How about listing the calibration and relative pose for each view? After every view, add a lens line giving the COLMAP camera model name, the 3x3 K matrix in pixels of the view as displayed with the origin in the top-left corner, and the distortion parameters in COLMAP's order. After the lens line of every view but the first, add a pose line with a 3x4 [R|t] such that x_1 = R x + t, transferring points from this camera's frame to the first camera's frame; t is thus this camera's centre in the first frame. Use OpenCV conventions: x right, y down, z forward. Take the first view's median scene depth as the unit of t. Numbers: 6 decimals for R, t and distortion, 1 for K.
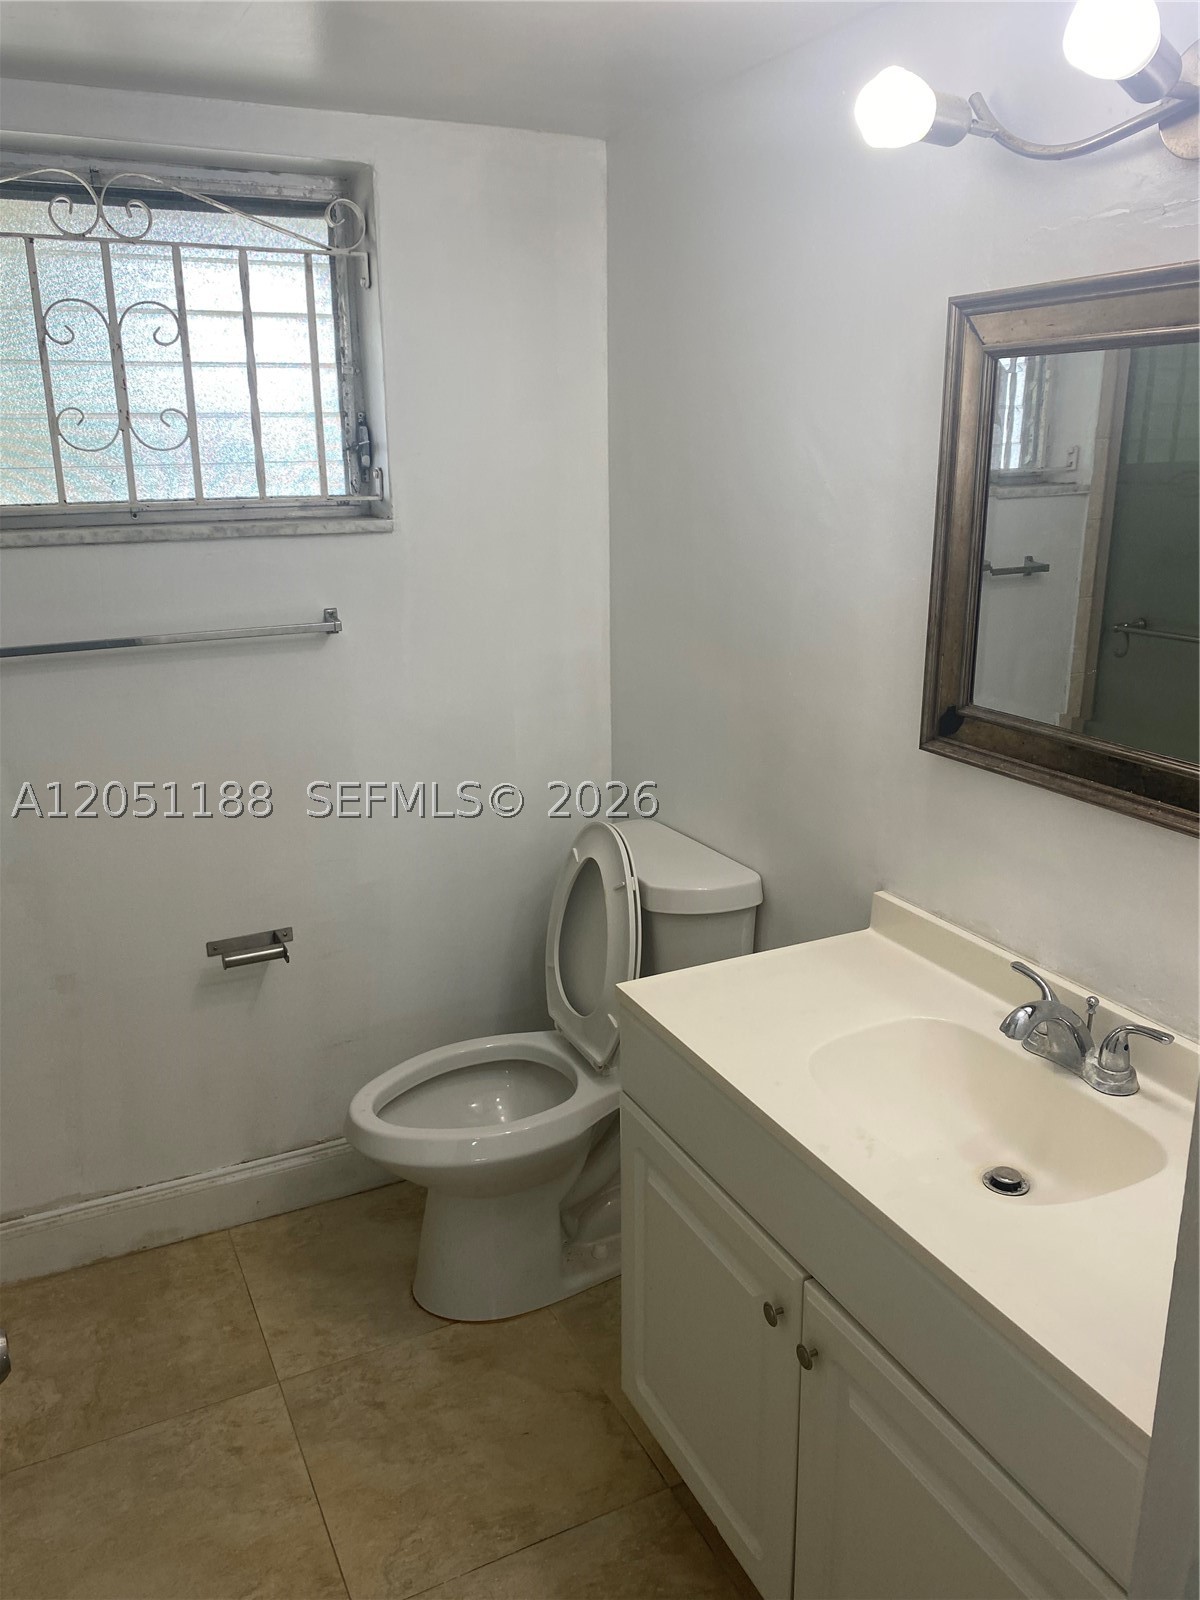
lens RADIAL K [[1224.2, 0, 568.5], [0, 1224.2, 791.4], [0, 0, 1]] dist [-0.002170, -0.002559]
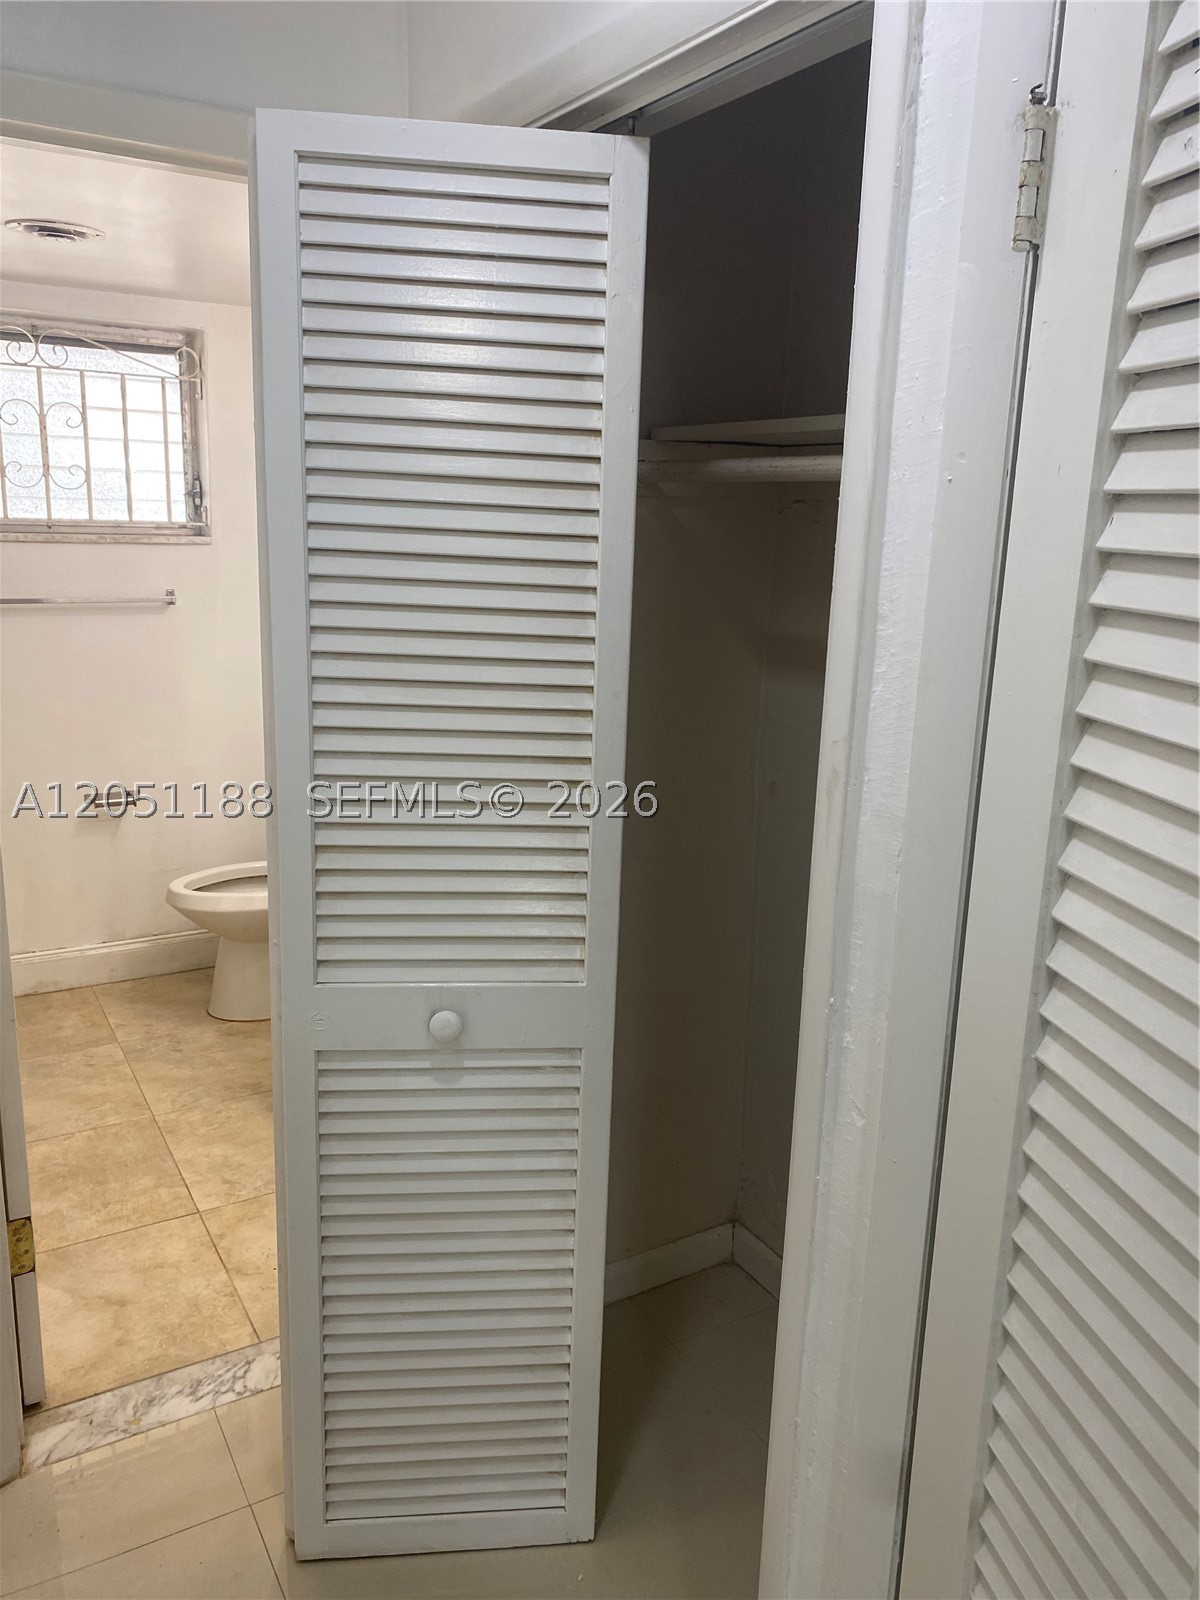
lens RADIAL K [[1211.5, 0, 601.3], [0, 1211.5, 787.2], [0, 0, 1]] dist [-0.037655, 0.056034]
pose [[0.993727, 0.024671, 0.109074, 0.215210], [-0.019675, 0.998718, -0.046647, 0.184761], [-0.110085, 0.044208, 0.992939, -0.676027]]
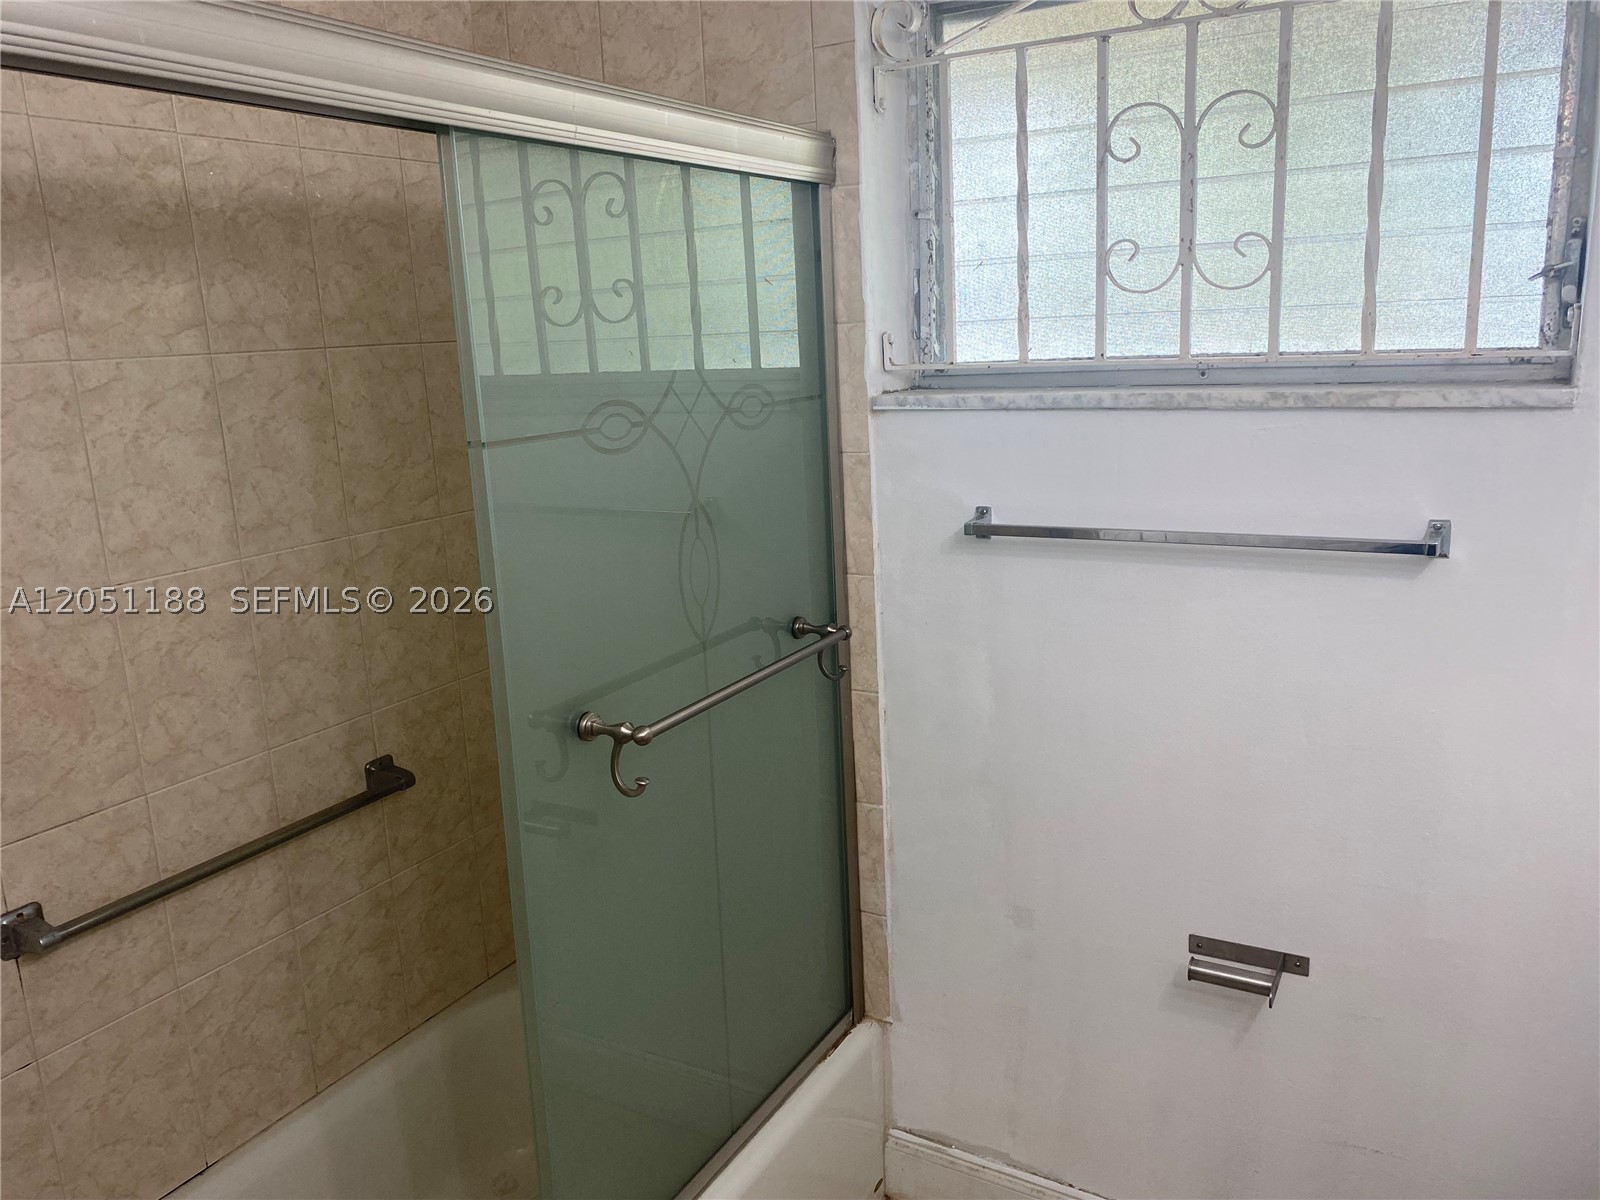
lens RADIAL K [[1220.5, 0, 801.7], [0, 1220.5, 599.1], [0, 0, 1]] dist [0.004815, 0.001369]
pose [[0.577062, 0.170523, -0.798699, 0.143587], [-0.188989, 0.979297, 0.072536, -0.093741], [0.794533, 0.109087, 0.597342, 0.351564]]
